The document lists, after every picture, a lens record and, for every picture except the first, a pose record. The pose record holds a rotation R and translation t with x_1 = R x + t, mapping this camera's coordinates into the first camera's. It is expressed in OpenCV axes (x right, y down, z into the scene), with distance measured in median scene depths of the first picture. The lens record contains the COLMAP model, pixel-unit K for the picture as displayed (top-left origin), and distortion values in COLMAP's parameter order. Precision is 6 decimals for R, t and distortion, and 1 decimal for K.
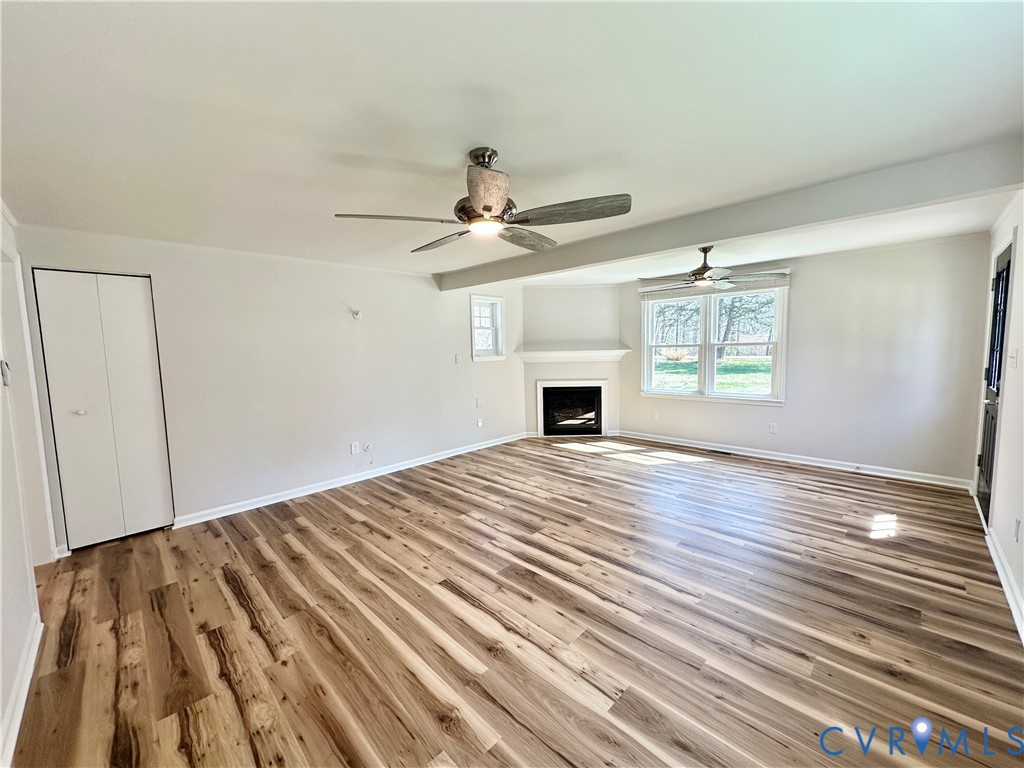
lens RADIAL K [[409.5, 0, 517.6], [0, 409.5, 383.7], [0, 0, 1]] dist [0.003779, -0.000017]
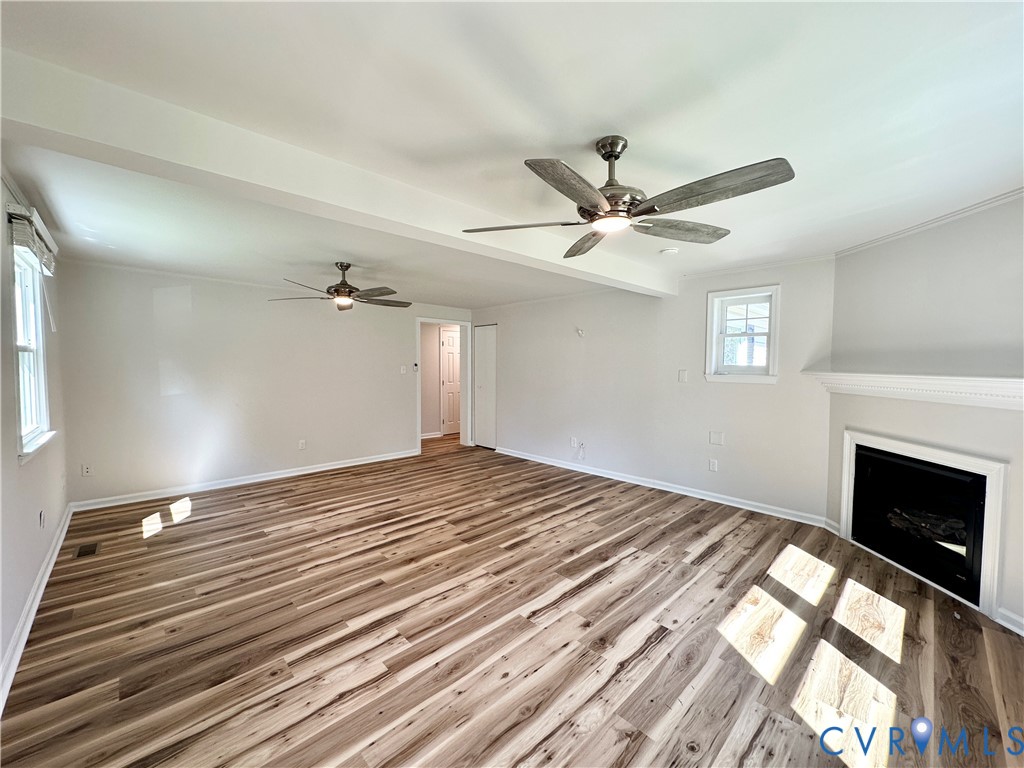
lens RADIAL K [[409.5, 0, 512.0], [0, 409.5, 380.6], [0, 0, 1]] dist [0.003779, -0.000017]
pose [[-0.037403, 0.061592, -0.997400, 0.942145], [-0.090982, 0.993743, 0.064778, -0.102489], [0.995150, 0.093168, -0.031565, 0.949416]]
